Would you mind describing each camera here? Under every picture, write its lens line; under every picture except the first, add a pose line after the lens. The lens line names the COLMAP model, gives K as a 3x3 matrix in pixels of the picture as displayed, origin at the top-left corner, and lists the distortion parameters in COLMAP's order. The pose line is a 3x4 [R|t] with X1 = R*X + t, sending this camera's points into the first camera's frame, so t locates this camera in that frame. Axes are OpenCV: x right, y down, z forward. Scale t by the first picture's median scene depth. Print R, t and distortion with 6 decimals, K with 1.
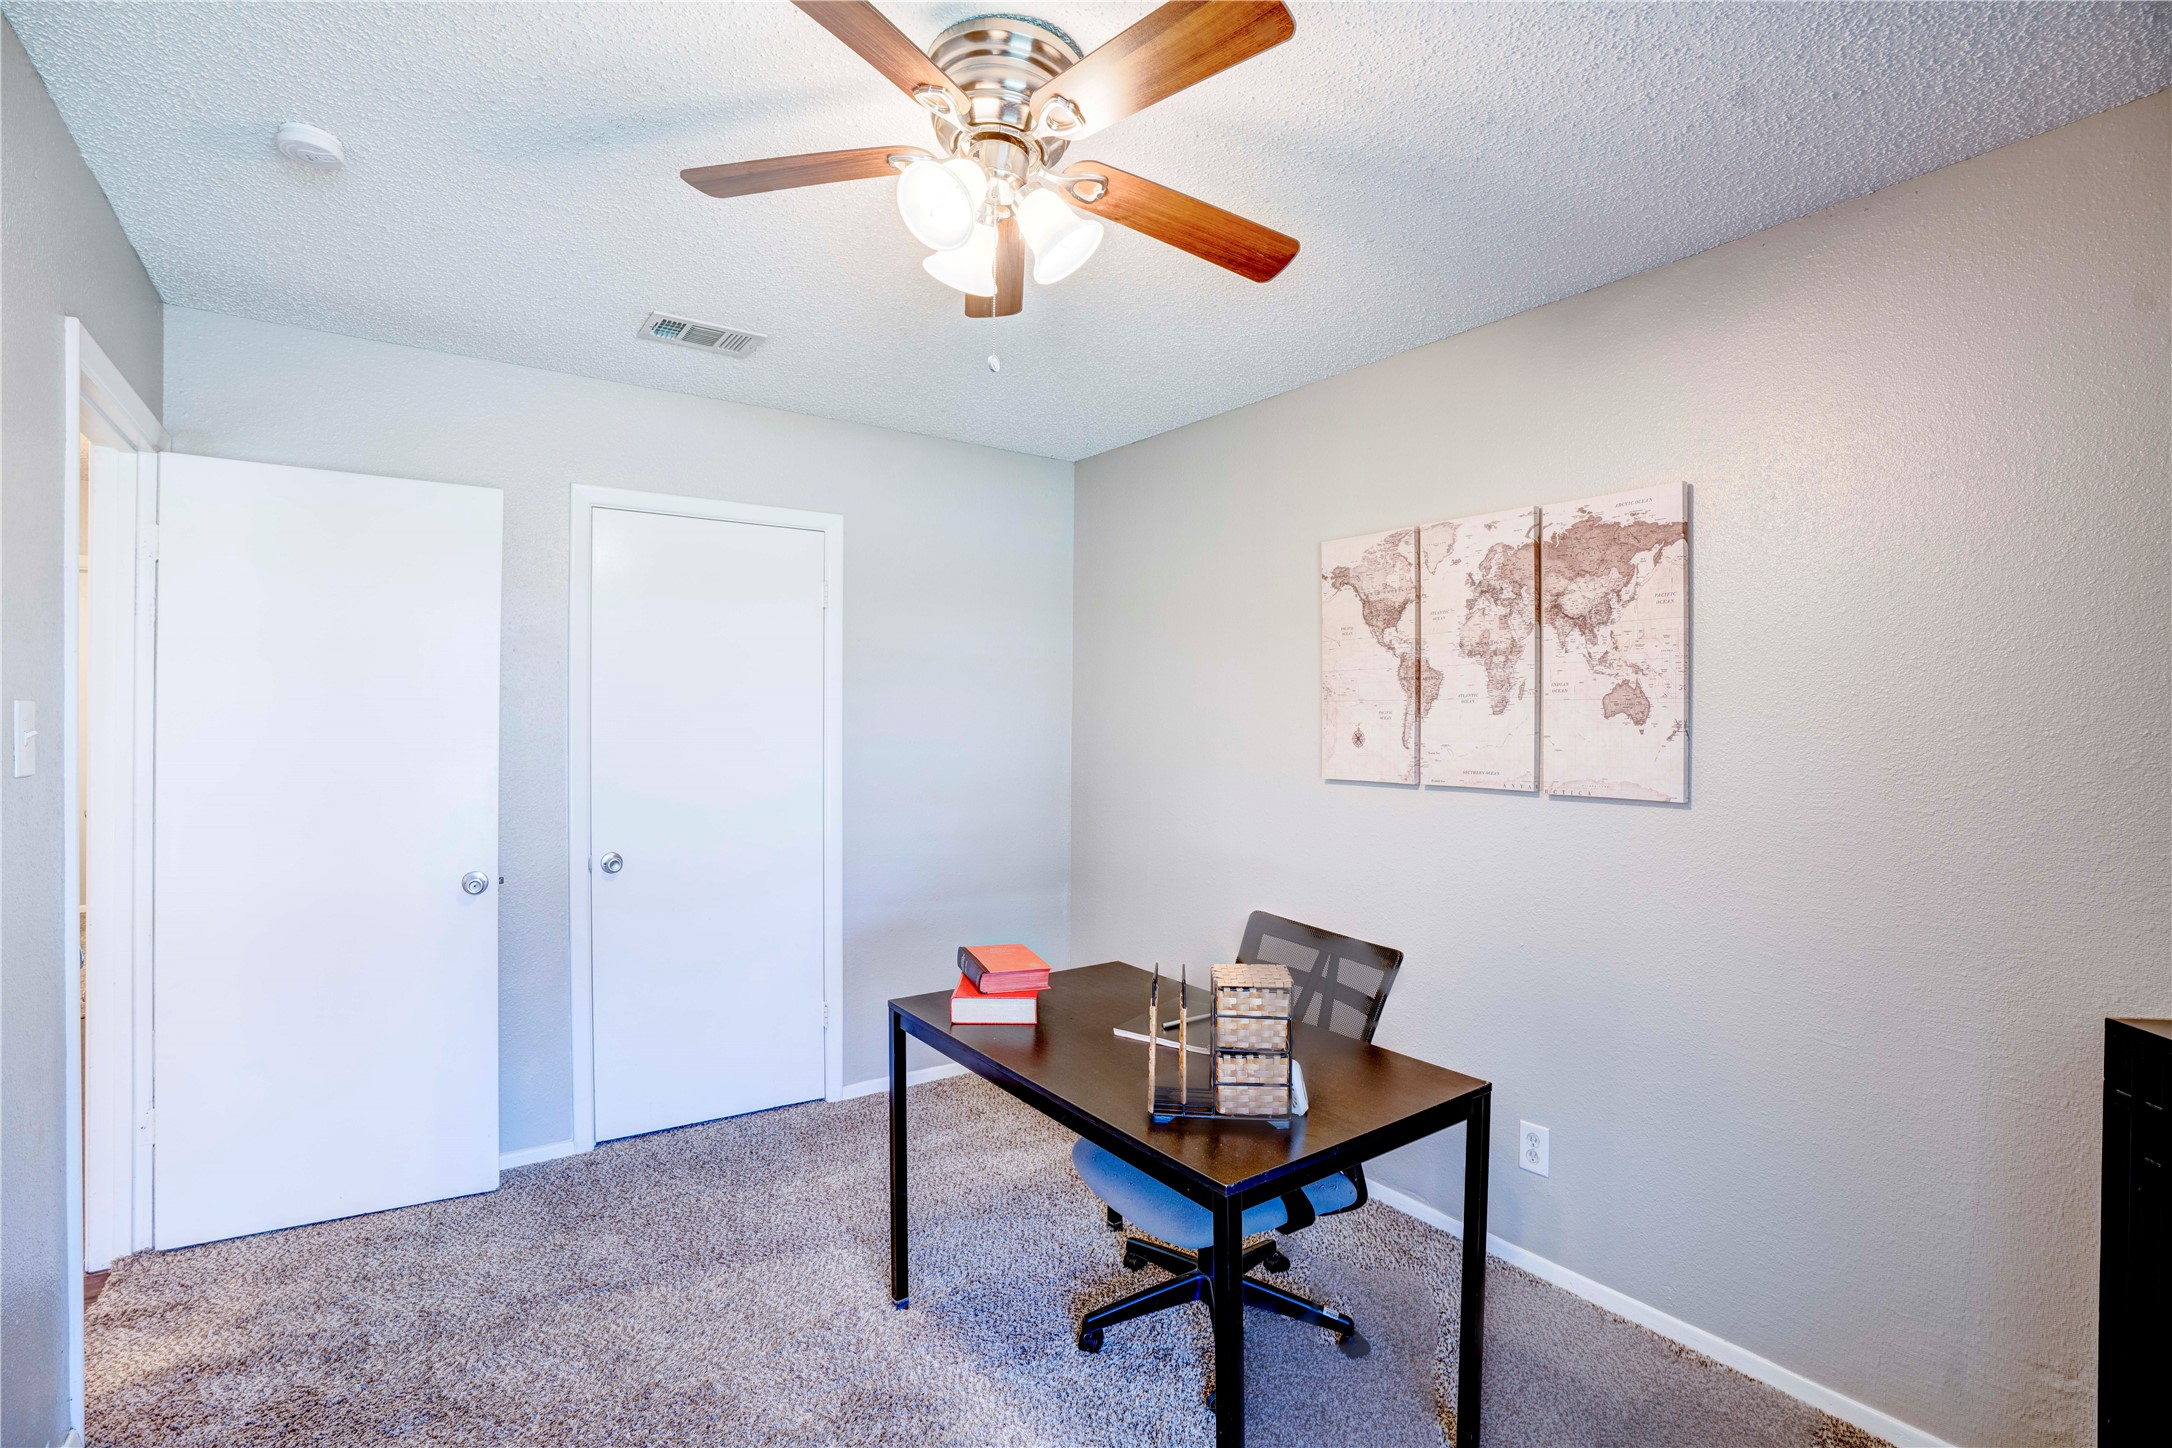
lens RADIAL K [[1011.6, 0, 1076.1], [0, 1011.6, 727.5], [0, 0, 1]] dist [-0.069735, 0.027416]
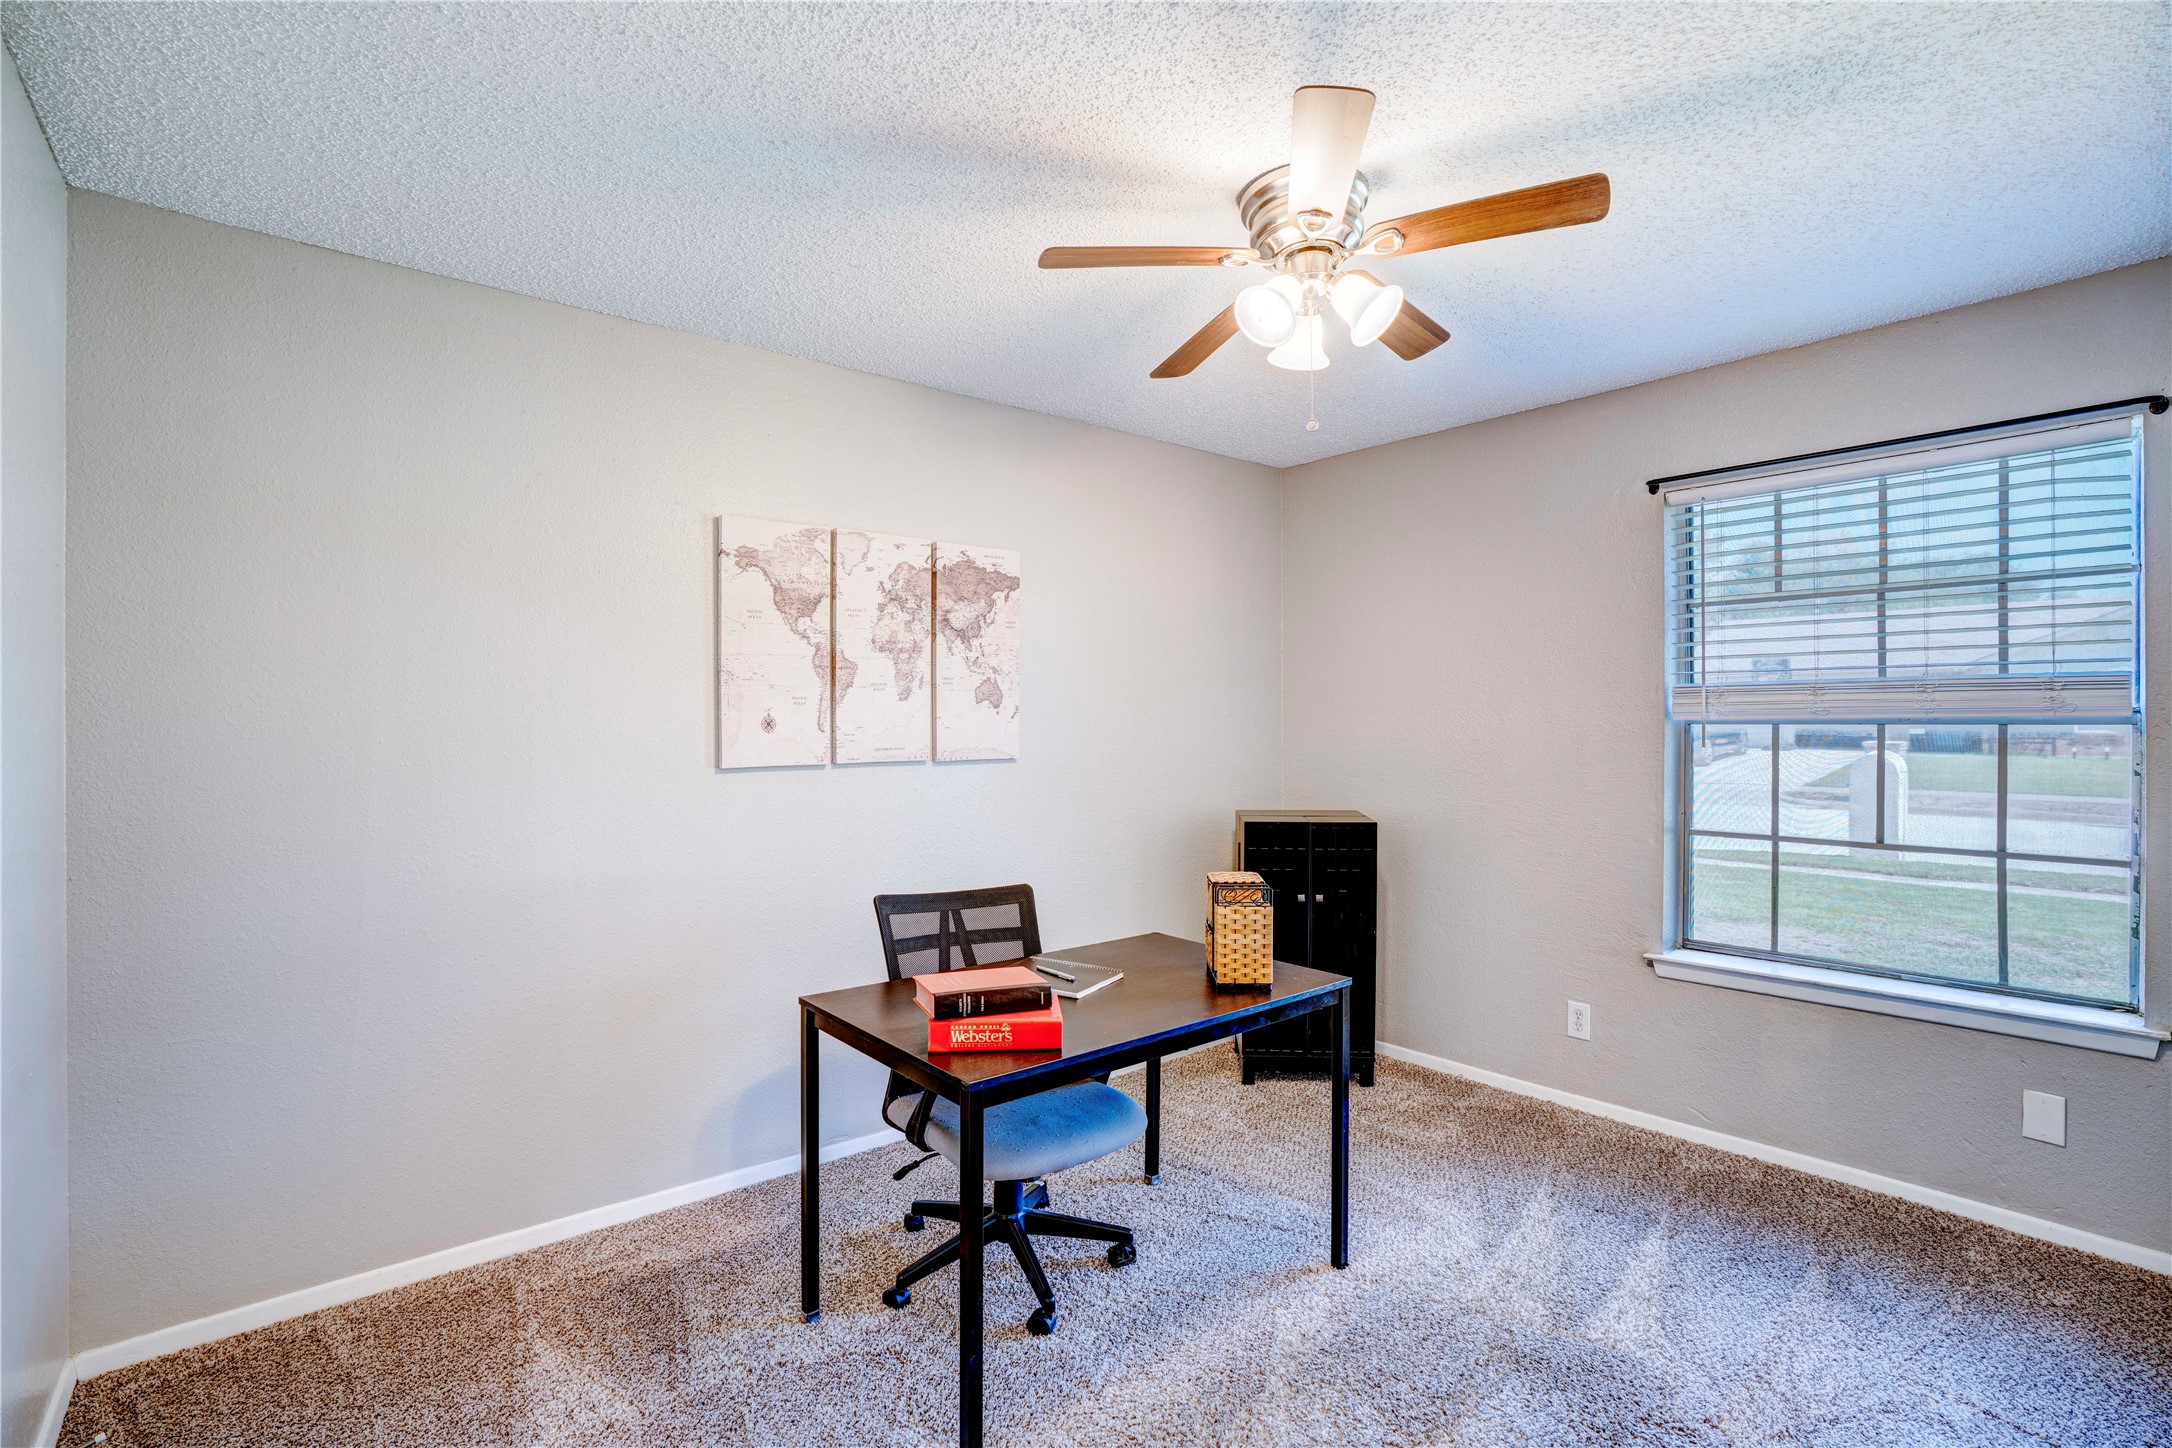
lens RADIAL K [[1011.6, 0, 1076.1], [0, 1011.6, 727.5], [0, 0, 1]] dist [-0.069735, 0.027416]
pose [[-0.082389, -0.011398, 0.996535, -0.839479], [0.017818, 0.999758, 0.012908, 0.007760], [-0.996441, 0.018820, -0.082166, 0.894276]]
